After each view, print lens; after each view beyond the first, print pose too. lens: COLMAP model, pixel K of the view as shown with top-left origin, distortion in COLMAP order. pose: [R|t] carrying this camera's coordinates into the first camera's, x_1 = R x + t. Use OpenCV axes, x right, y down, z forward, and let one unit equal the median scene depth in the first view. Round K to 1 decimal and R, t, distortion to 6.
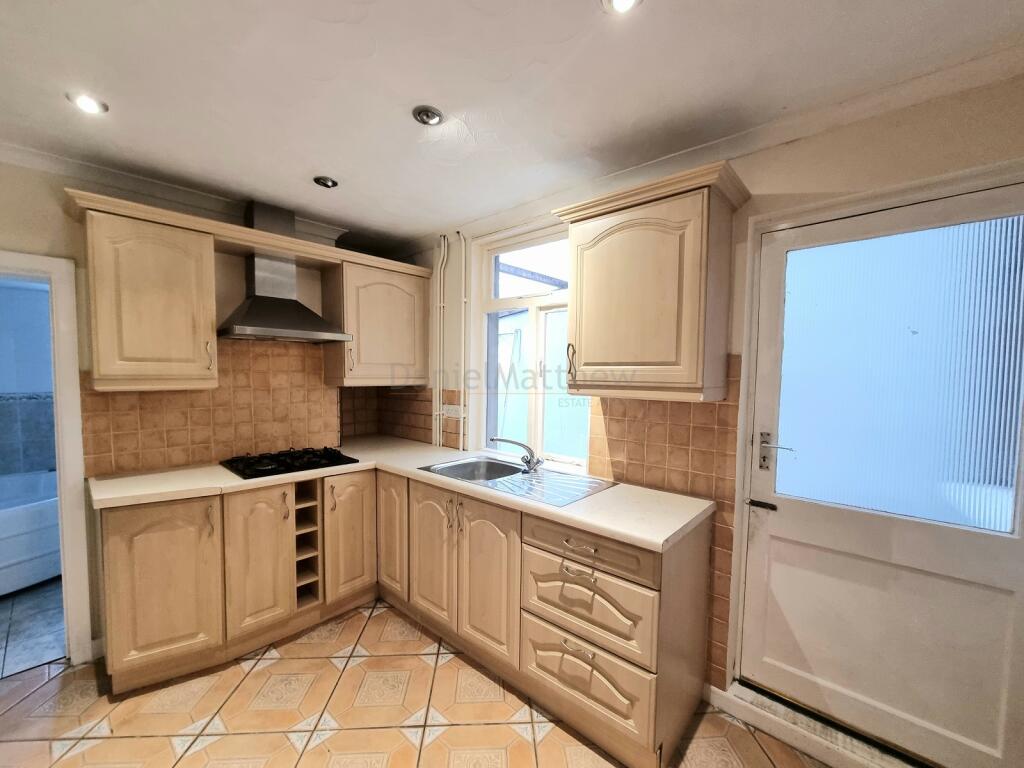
lens RADIAL K [[420.7, 0, 517.8], [0, 420.7, 395.4], [0, 0, 1]] dist [-0.002078, -0.000060]
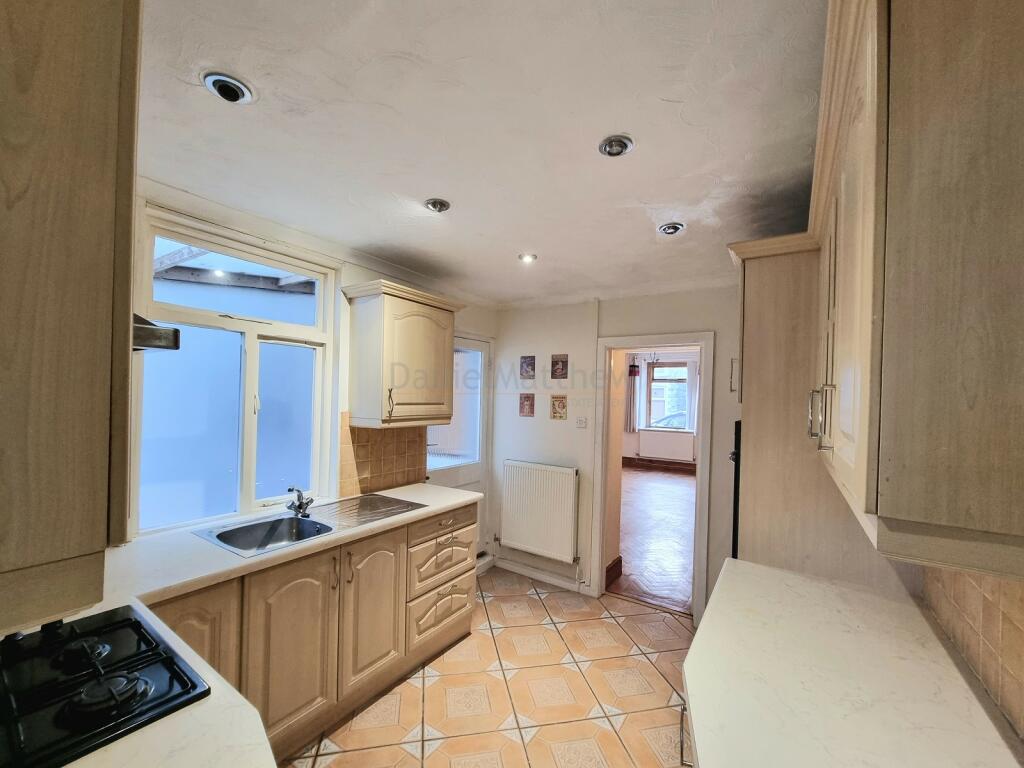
lens RADIAL K [[420.7, 0, 517.8], [0, 420.7, 395.4], [0, 0, 1]] dist [-0.002078, -0.000060]
pose [[-0.142981, -0.010270, 0.989672, -1.282849], [0.032165, 0.999370, 0.015018, -0.114531], [-0.989203, 0.033980, -0.142561, 0.849467]]
